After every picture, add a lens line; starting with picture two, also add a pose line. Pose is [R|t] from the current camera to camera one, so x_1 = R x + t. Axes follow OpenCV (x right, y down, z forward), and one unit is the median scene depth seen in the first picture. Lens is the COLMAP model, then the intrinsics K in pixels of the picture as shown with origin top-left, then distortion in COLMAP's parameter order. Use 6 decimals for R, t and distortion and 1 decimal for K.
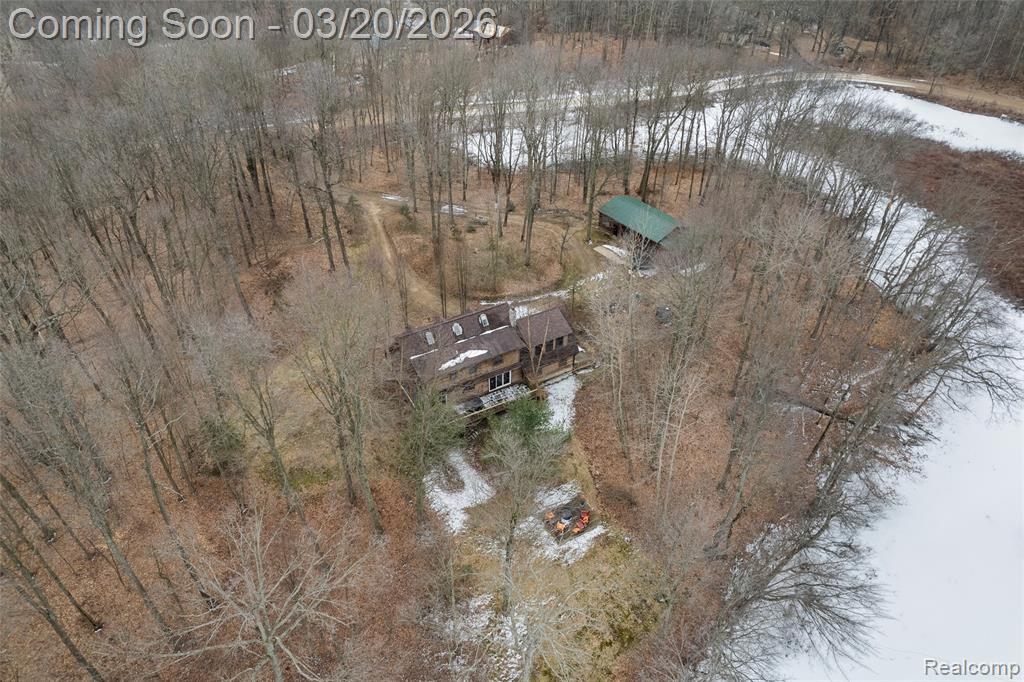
lens RADIAL K [[672.9, 0, 510.4], [0, 672.9, 343.7], [0, 0, 1]] dist [-0.036290, 0.006896]
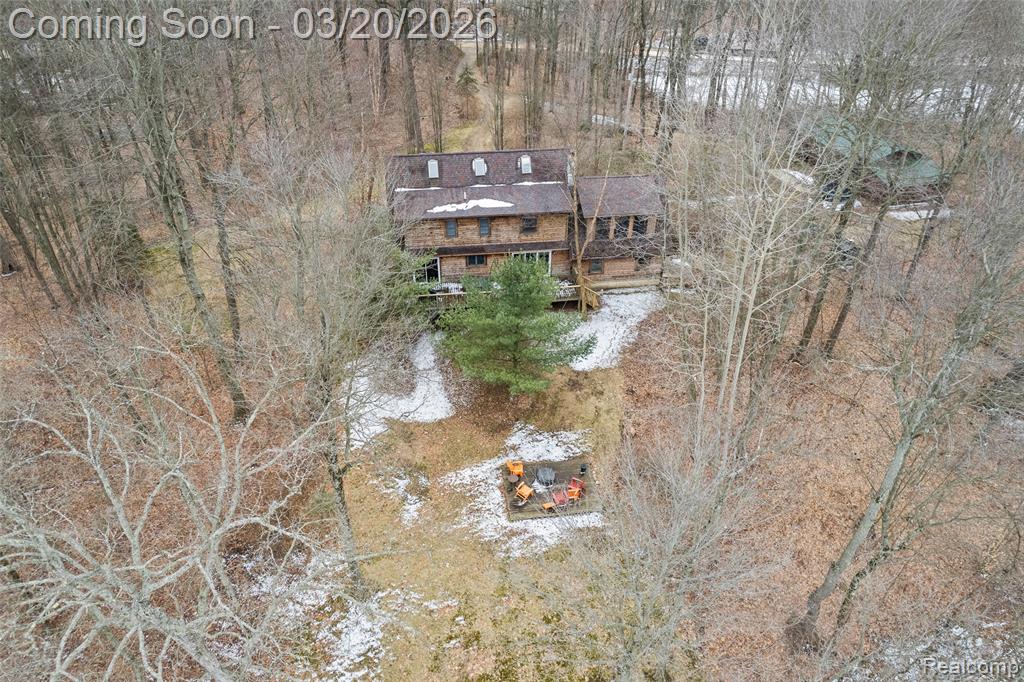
lens RADIAL K [[672.9, 0, 513.1], [0, 672.9, 338.0], [0, 0, 1]] dist [-0.036290, 0.006896]
pose [[0.926243, 0.216324, -0.308670, 0.188045], [-0.231768, 0.972673, -0.013804, 0.141106], [0.297249, 0.084326, 0.951069, 0.404156]]
